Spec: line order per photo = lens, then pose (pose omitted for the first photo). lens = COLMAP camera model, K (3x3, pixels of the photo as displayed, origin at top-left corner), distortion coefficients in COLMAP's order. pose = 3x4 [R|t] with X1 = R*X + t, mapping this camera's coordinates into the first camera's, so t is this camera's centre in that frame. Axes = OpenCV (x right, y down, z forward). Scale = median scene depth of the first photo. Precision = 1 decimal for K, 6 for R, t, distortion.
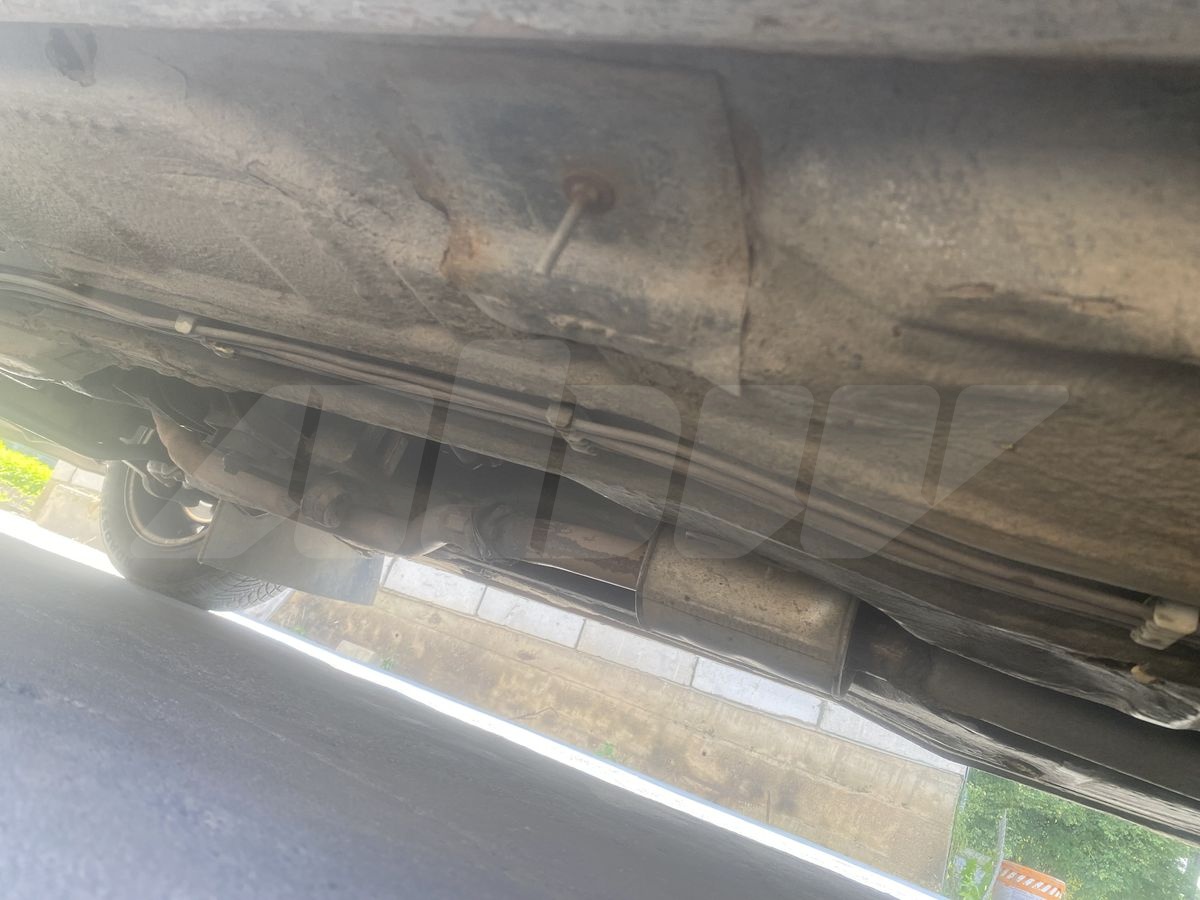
lens RADIAL K [[927.1, 0, 598.5], [0, 927.1, 443.9], [0, 0, 1]] dist [0.019709, -0.017993]
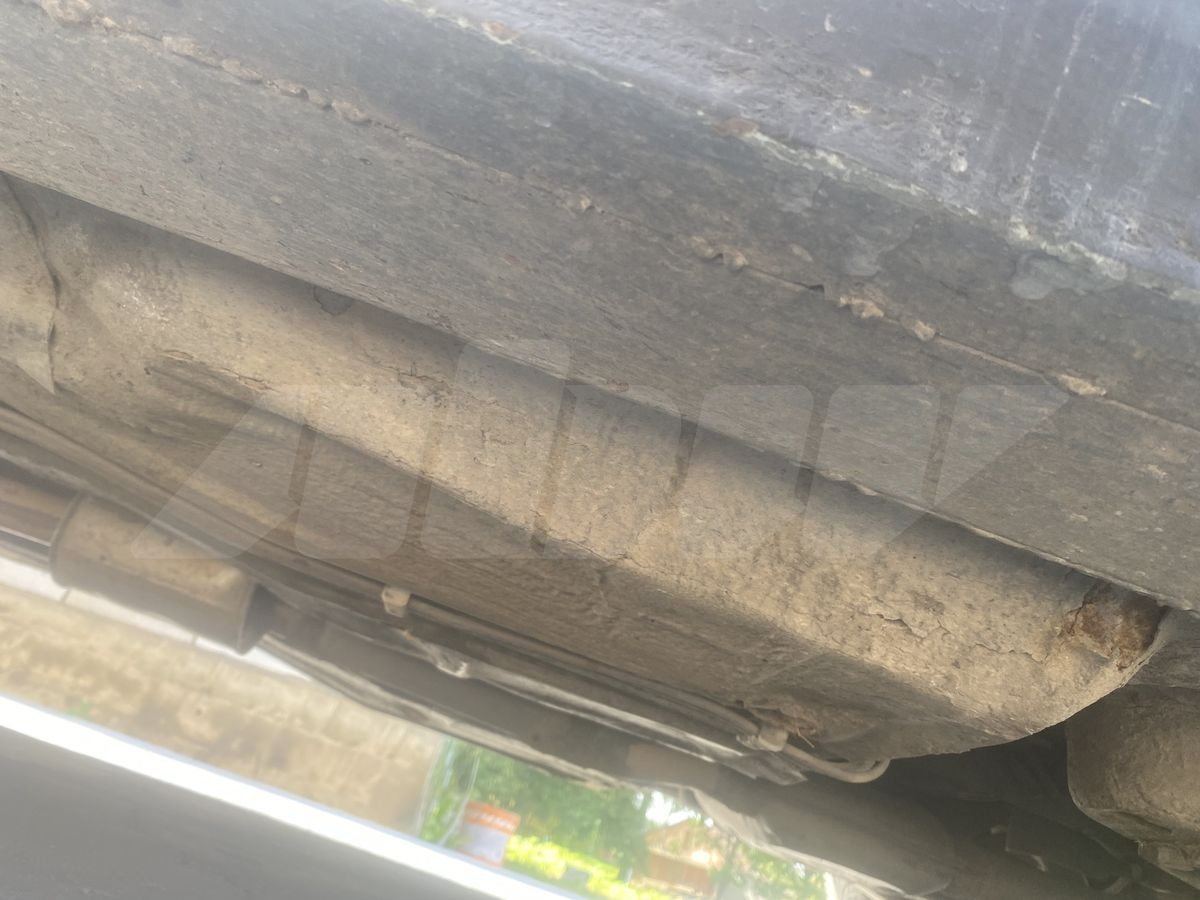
lens RADIAL K [[927.1, 0, 599.6], [0, 927.1, 459.0], [0, 0, 1]] dist [0.019709, -0.017993]
pose [[0.891012, 0.109925, 0.440470, 0.270180], [-0.133740, 0.990743, 0.023285, -0.094958], [-0.433833, -0.079656, 0.897465, -0.388717]]
